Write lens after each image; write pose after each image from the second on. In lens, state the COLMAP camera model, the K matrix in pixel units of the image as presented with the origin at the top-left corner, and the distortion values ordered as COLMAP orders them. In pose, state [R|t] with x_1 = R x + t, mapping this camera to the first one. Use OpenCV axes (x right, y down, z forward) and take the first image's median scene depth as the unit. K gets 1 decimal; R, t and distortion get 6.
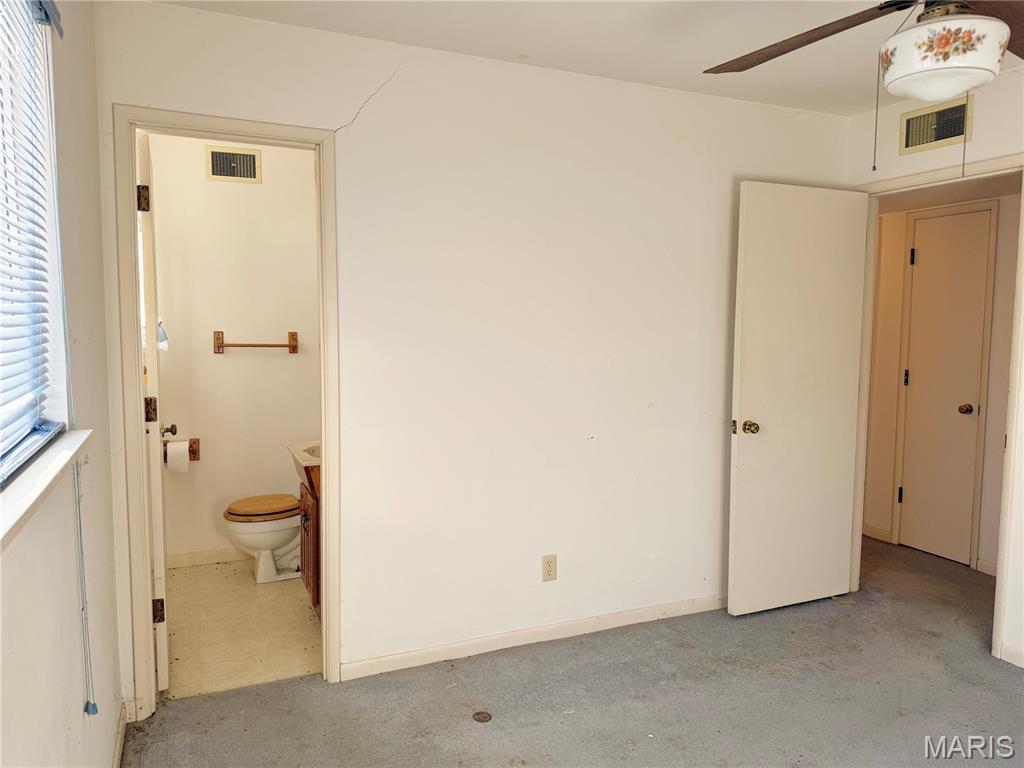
lens RADIAL K [[714.8, 0, 505.6], [0, 714.8, 380.2], [0, 0, 1]] dist [0.051725, -0.066211]
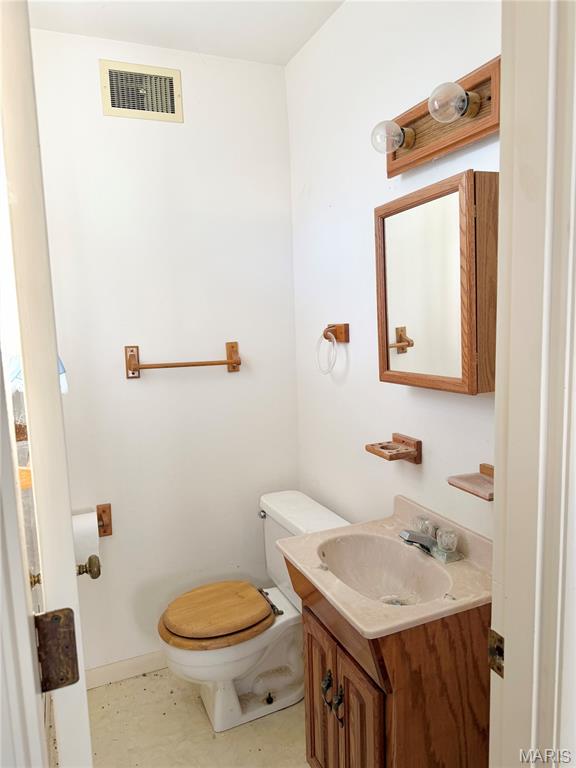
lens RADIAL K [[536.1, 0, 292.3], [0, 536.1, 386.5], [0, 0, 1]] dist [0.051725, -0.066211]
pose [[0.999427, -0.033300, -0.006059, -0.246765], [0.033548, 0.998344, 0.046724, -0.048659], [0.004493, -0.046901, 0.998889, 0.495007]]
